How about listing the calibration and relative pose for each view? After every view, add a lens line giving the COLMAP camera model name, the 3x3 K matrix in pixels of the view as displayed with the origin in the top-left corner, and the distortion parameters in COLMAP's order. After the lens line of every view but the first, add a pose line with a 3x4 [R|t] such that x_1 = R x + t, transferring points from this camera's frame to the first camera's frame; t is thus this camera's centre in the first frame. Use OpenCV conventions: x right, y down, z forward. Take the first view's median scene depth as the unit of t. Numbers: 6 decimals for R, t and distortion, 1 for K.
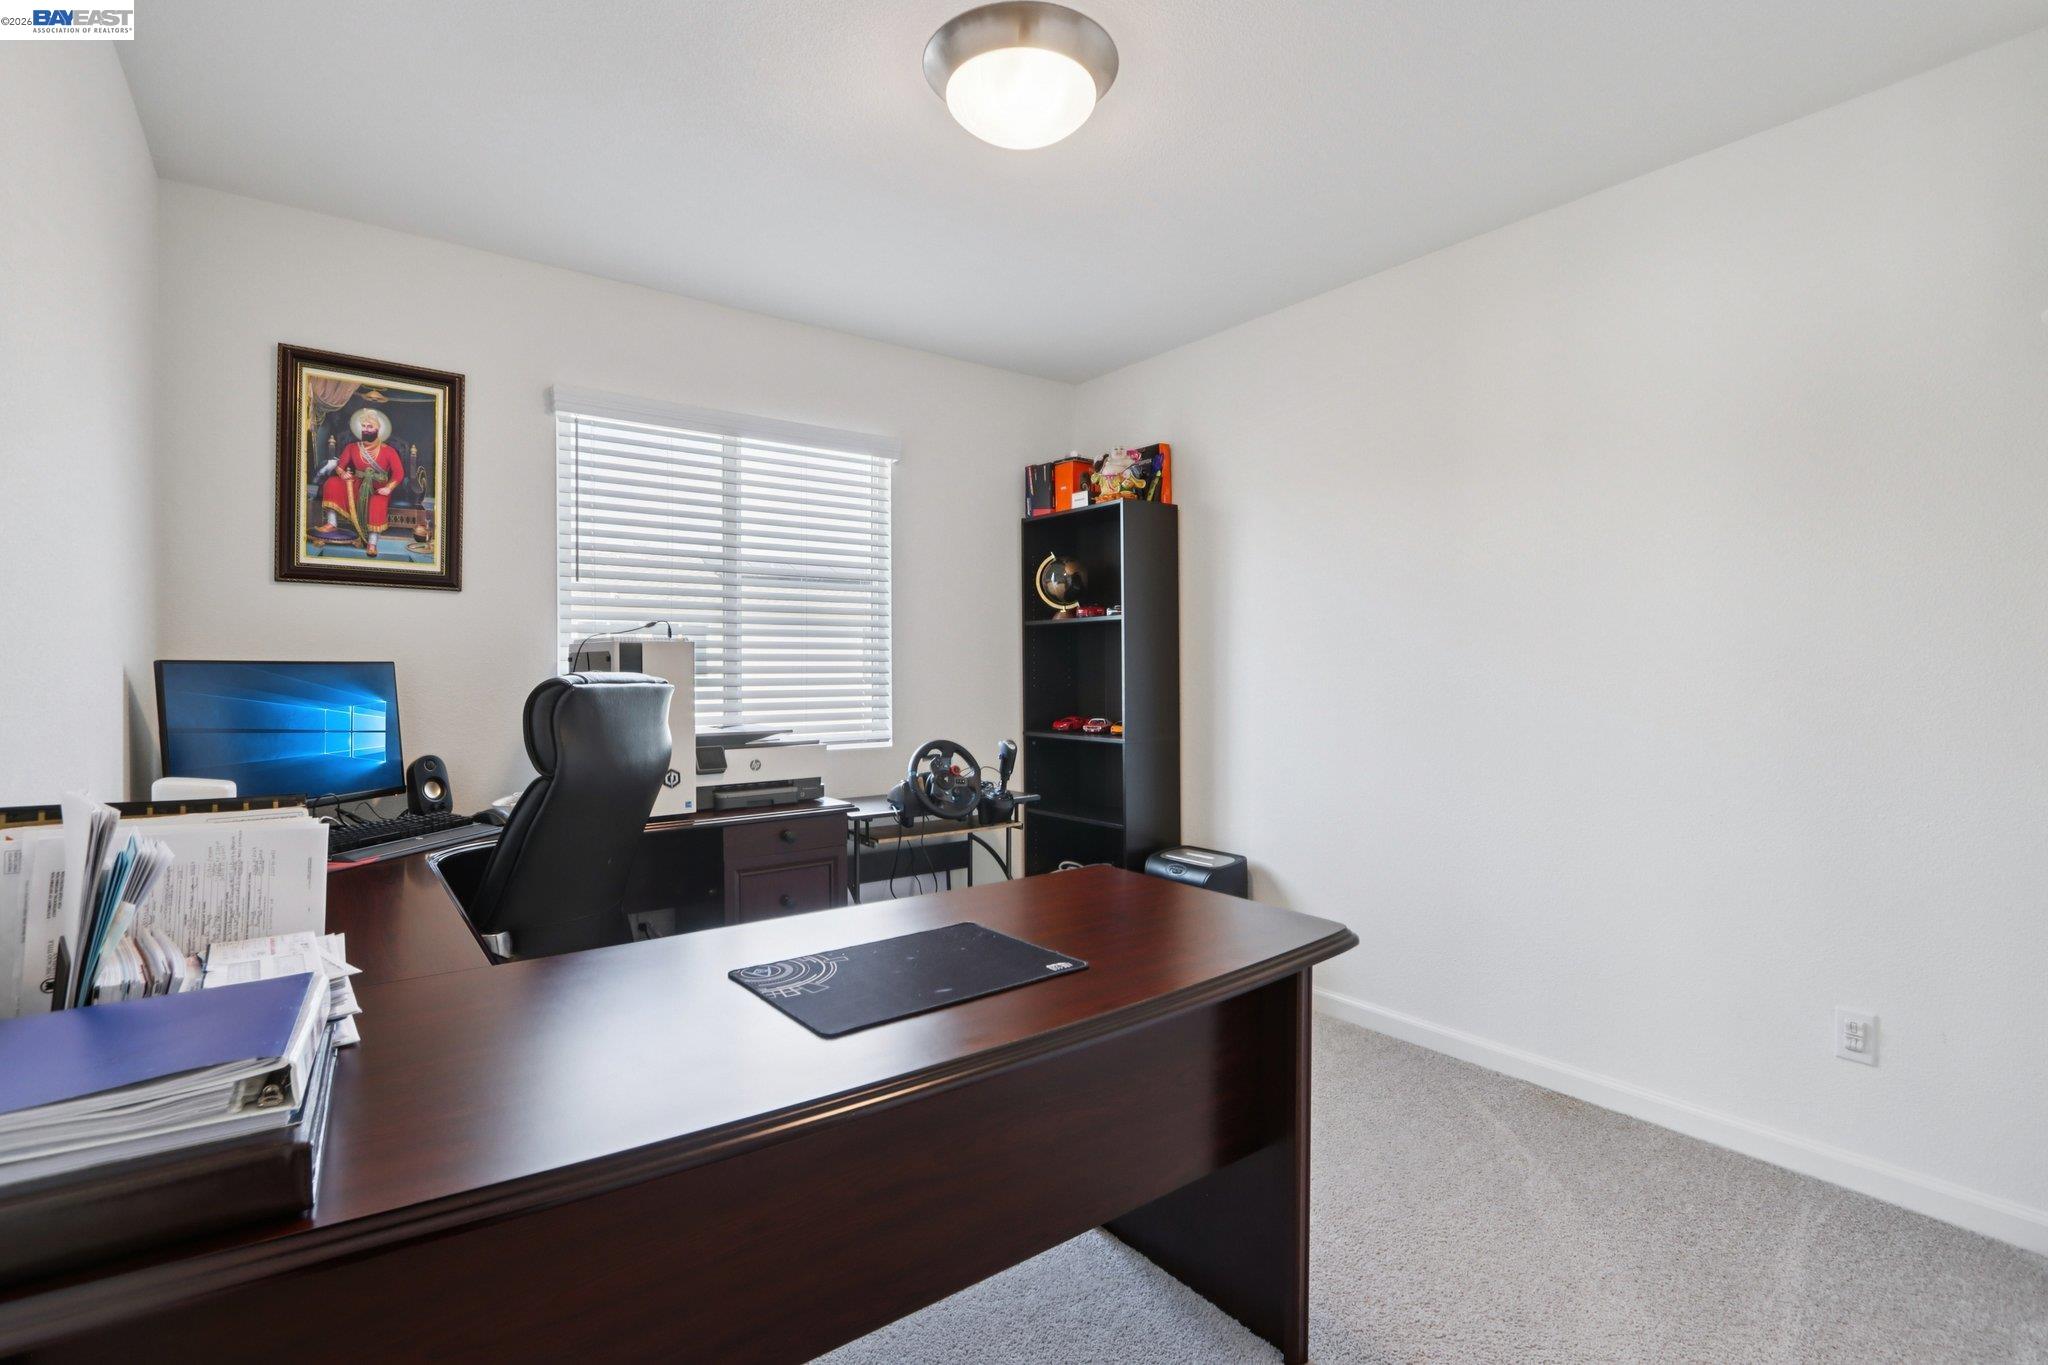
lens RADIAL K [[948.8, 0, 1033.2], [0, 948.8, 665.5], [0, 0, 1]] dist [-0.009918, 0.000244]
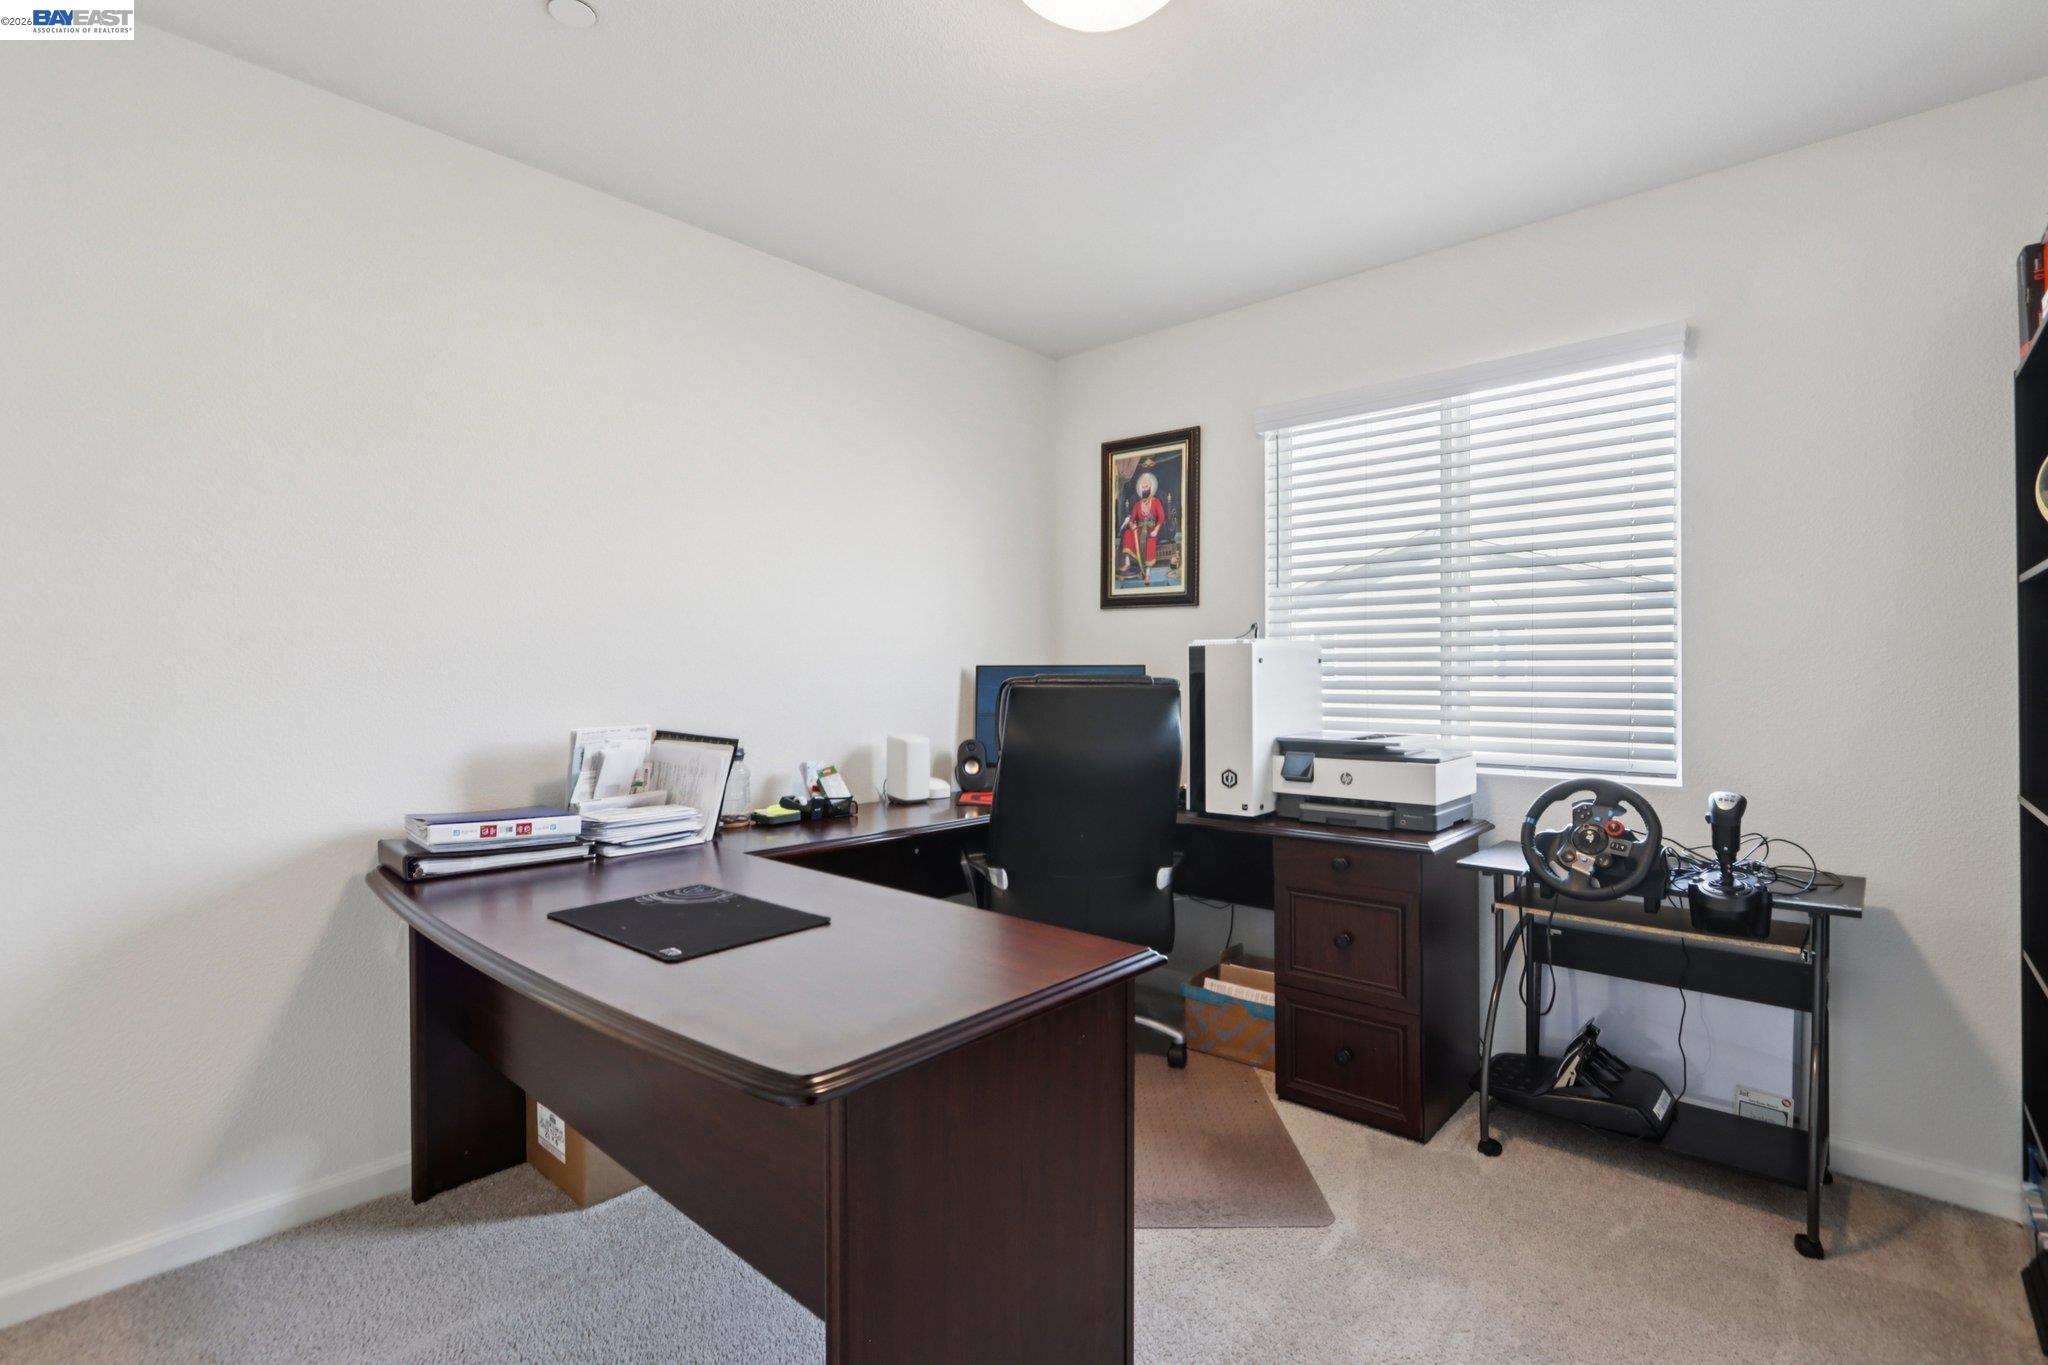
lens RADIAL K [[948.8, 0, 1033.2], [0, 948.8, 665.5], [0, 0, 1]] dist [-0.009918, 0.000244]
pose [[0.186630, -0.003254, -0.982425, 0.566345], [0.005141, 0.999984, -0.002336, -0.000707], [0.982417, -0.004615, 0.186644, 0.591737]]
